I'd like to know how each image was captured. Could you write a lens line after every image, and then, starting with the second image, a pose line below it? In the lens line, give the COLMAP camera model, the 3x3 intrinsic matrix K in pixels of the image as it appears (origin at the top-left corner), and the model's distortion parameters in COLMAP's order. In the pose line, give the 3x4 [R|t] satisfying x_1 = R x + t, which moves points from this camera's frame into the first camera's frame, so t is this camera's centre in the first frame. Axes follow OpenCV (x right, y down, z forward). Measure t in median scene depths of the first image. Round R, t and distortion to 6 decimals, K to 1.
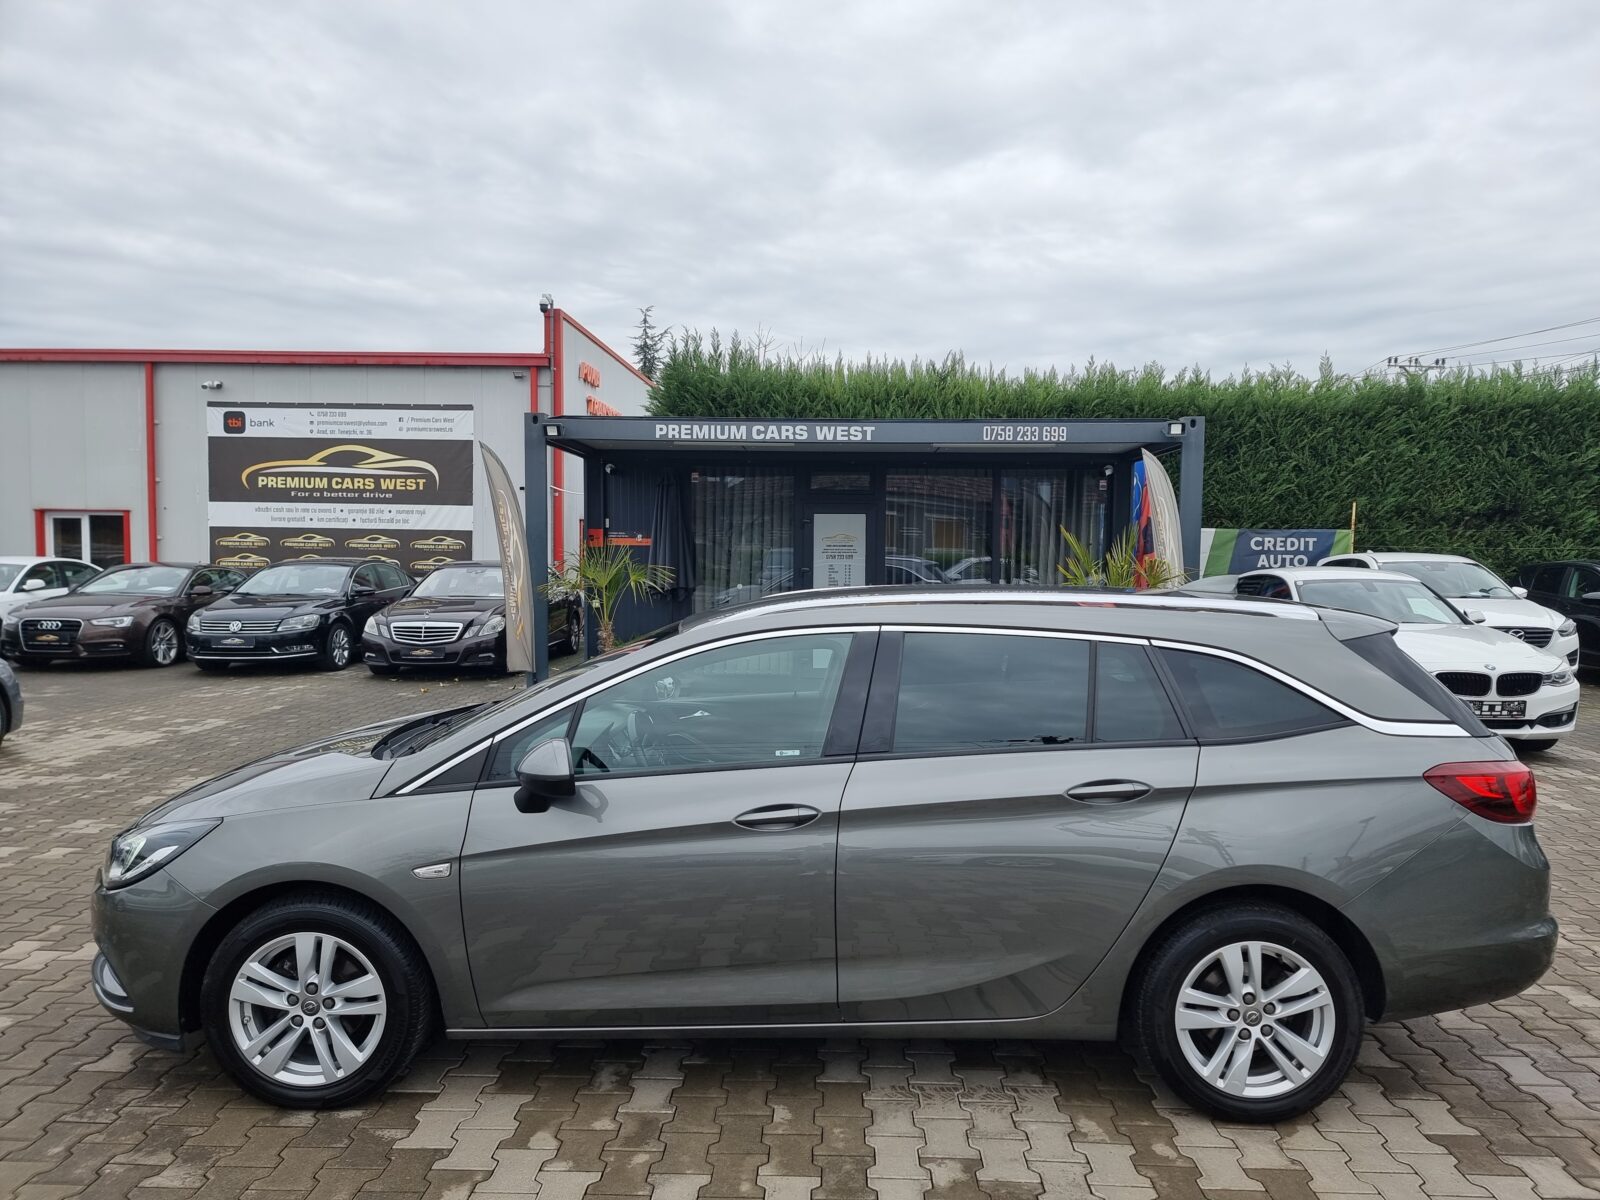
lens RADIAL K [[1105.2, 0, 809.8], [0, 1105.2, 606.0], [0, 0, 1]] dist [0.082247, -0.075983]
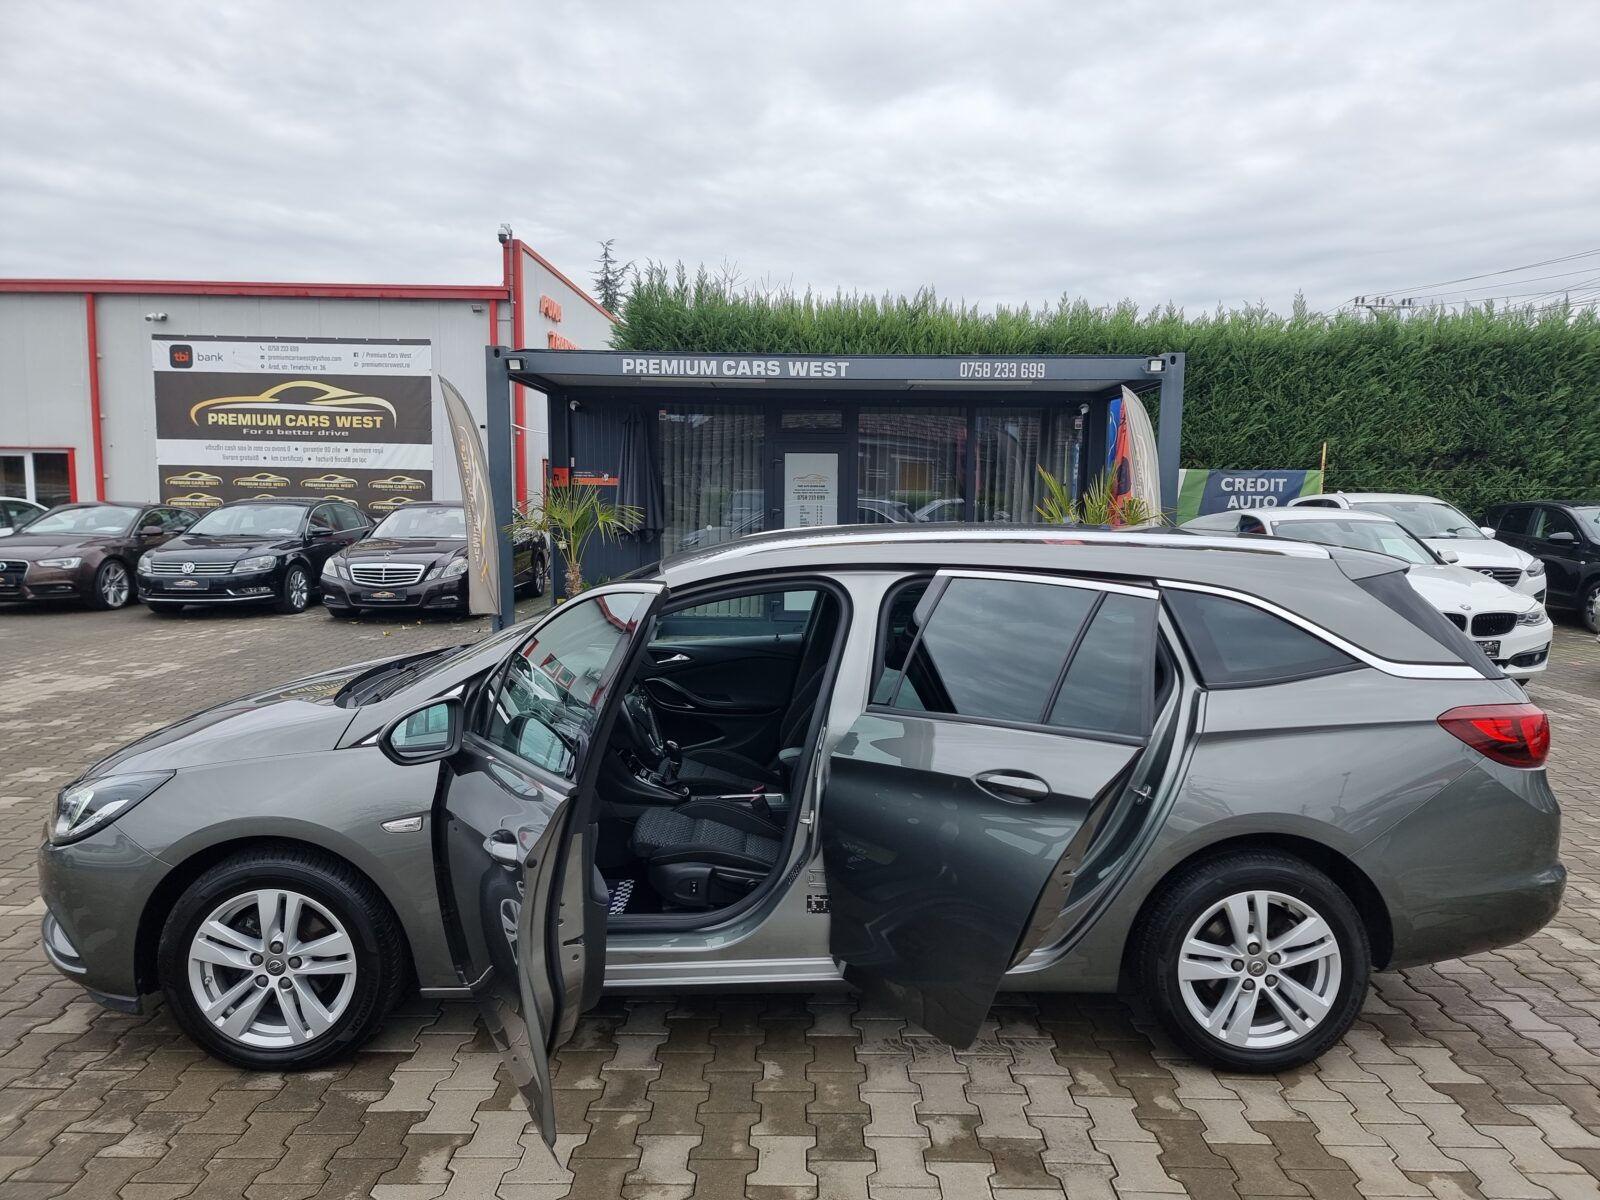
lens RADIAL K [[1112.8, 0, 805.1], [0, 1112.8, 605.7], [0, 0, 1]] dist [0.081255, -0.073325]
pose [[0.999683, -0.001719, 0.025133, -0.004827], [0.000418, 0.998663, 0.051688, 0.000711], [-0.025188, -0.051661, 0.998347, 0.011802]]
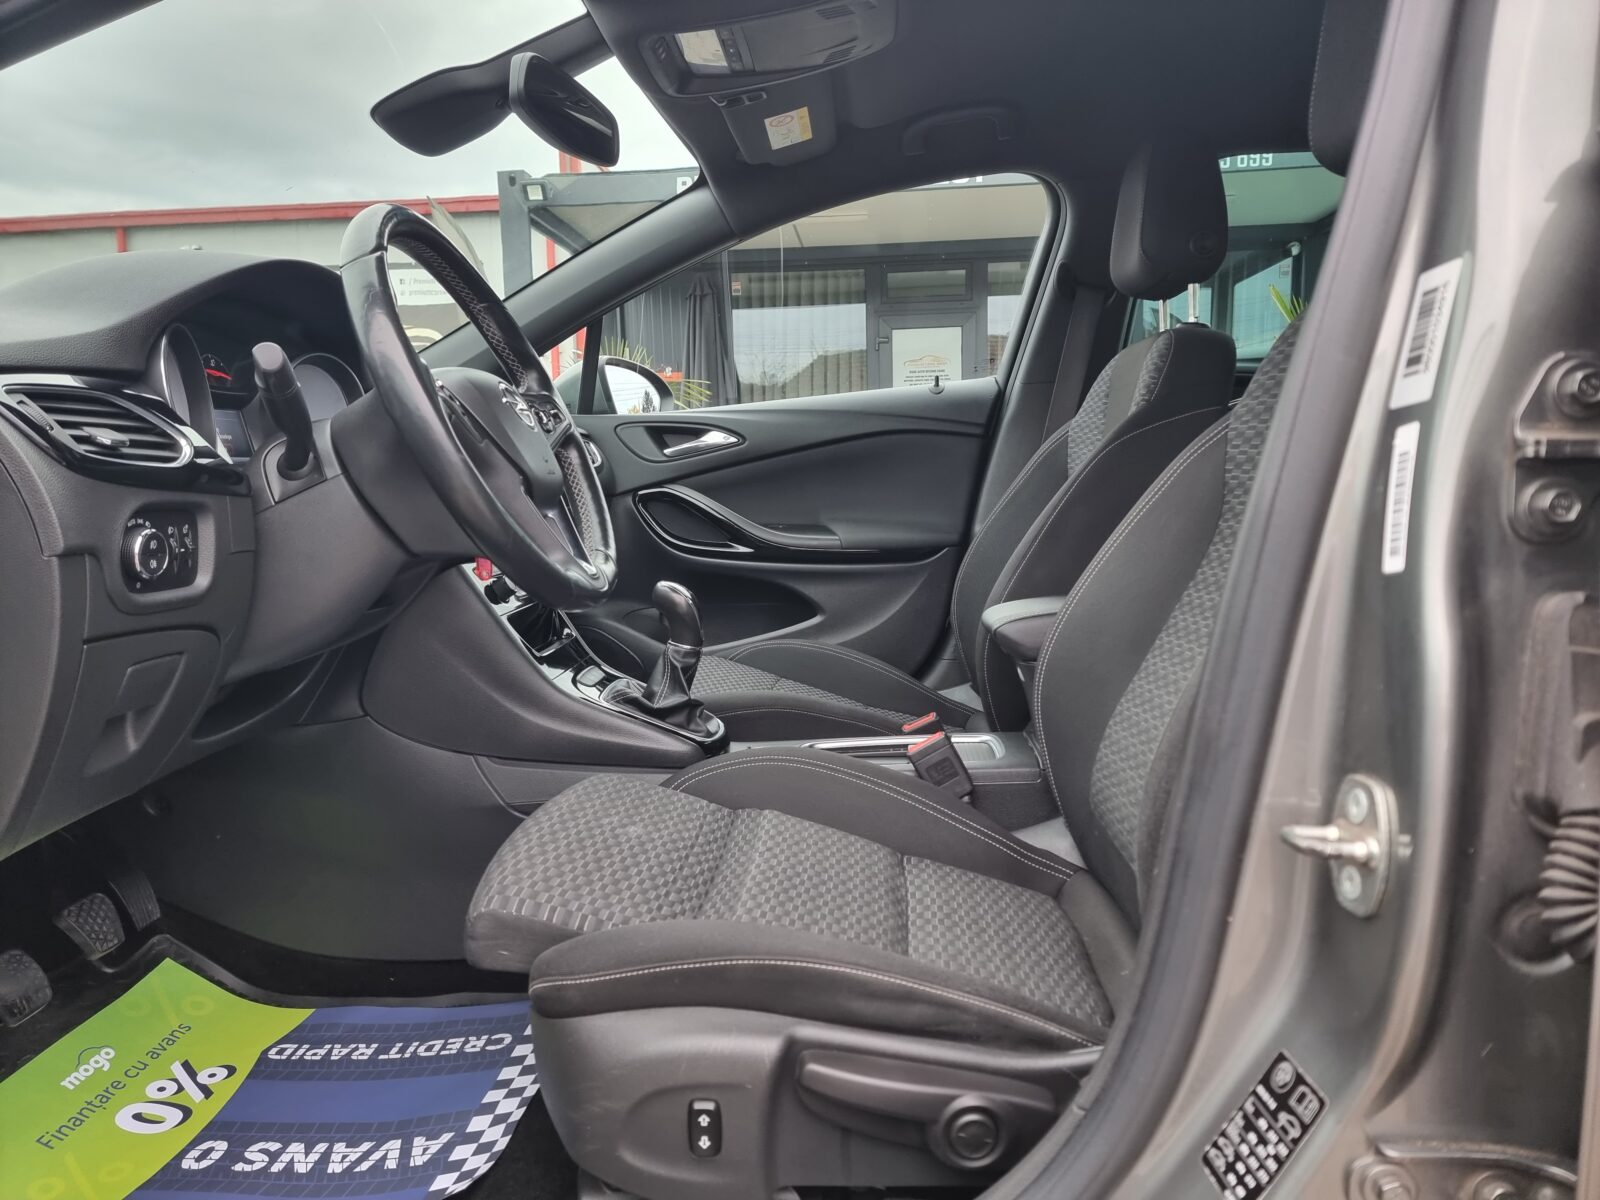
lens RADIAL K [[1112.8, 0, 805.1], [0, 1112.8, 605.7], [0, 0, 1]] dist [0.081255, -0.073325]
pose [[0.997722, -0.026379, -0.062089, -0.035080], [0.030905, 0.996845, 0.073112, 0.146986], [0.059965, -0.074864, 0.995389, 0.626213]]
